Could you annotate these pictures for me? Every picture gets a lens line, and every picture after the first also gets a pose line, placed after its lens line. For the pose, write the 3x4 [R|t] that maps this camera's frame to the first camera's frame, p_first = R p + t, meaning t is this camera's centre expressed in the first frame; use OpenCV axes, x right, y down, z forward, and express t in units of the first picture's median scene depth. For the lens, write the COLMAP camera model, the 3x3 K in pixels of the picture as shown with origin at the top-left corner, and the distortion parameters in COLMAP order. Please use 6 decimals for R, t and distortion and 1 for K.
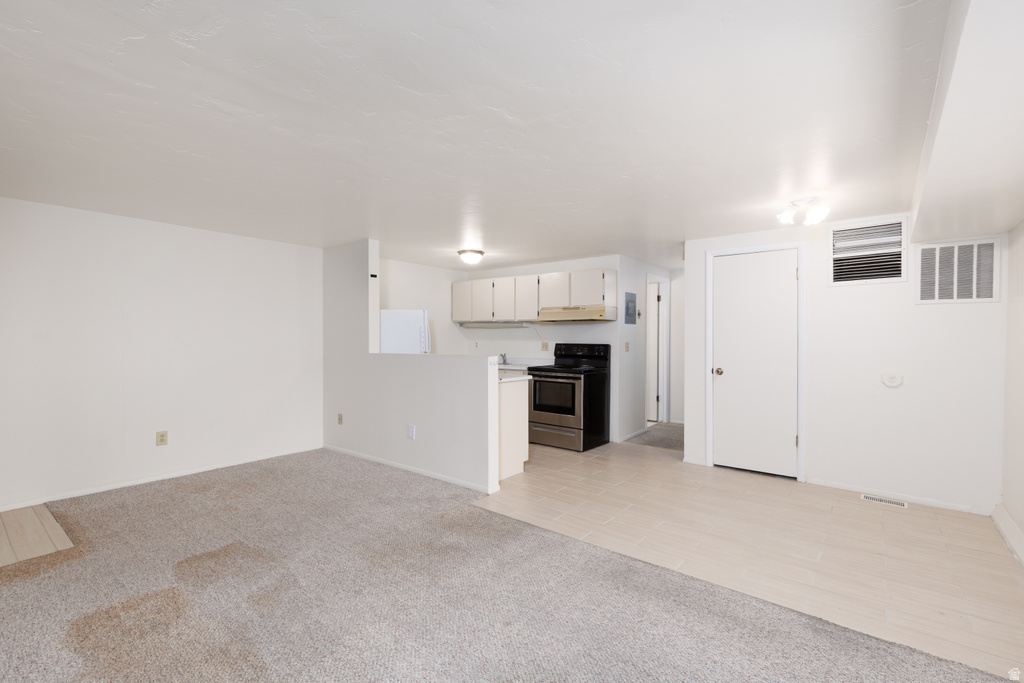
lens RADIAL K [[473.9, 0, 512.0], [0, 473.9, 341.5], [0, 0, 1]] dist [0.015263, -0.000175]
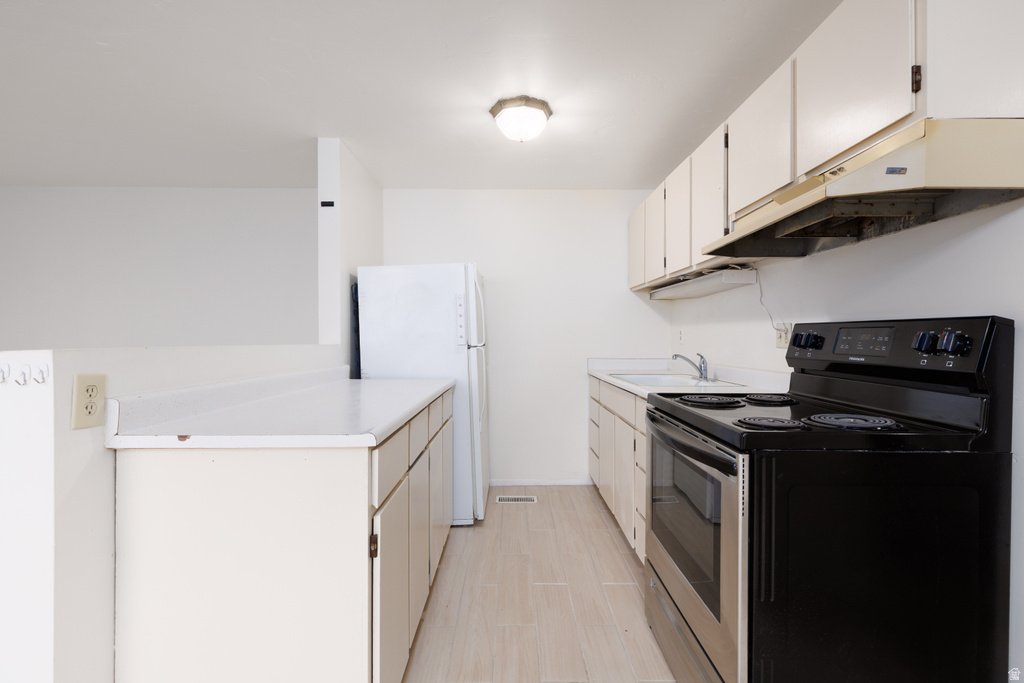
lens RADIAL K [[463.7, 0, 514.8], [0, 463.7, 338.6], [0, 0, 1]] dist [0.004137, 0.000281]
pose [[0.635258, -0.000937, -0.772299, 0.260530], [-0.004142, 0.999981, -0.004620, 0.019221], [0.772289, 0.006133, 0.635242, 0.824561]]
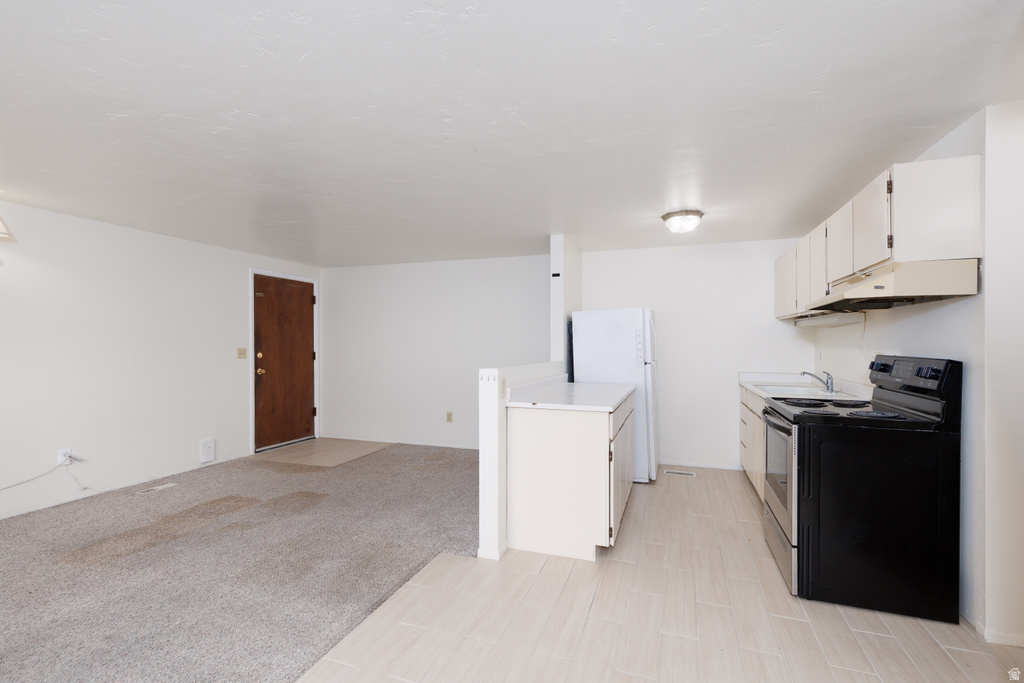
lens RADIAL K [[462.4, 0, 509.2], [0, 462.4, 341.2], [0, 0, 1]] dist [0.008382, -0.000287]
pose [[0.327350, -0.006694, -0.944879, 0.502761], [-0.008476, 0.999914, -0.010020, -0.002902], [0.944865, 0.011289, 0.327265, 0.630495]]
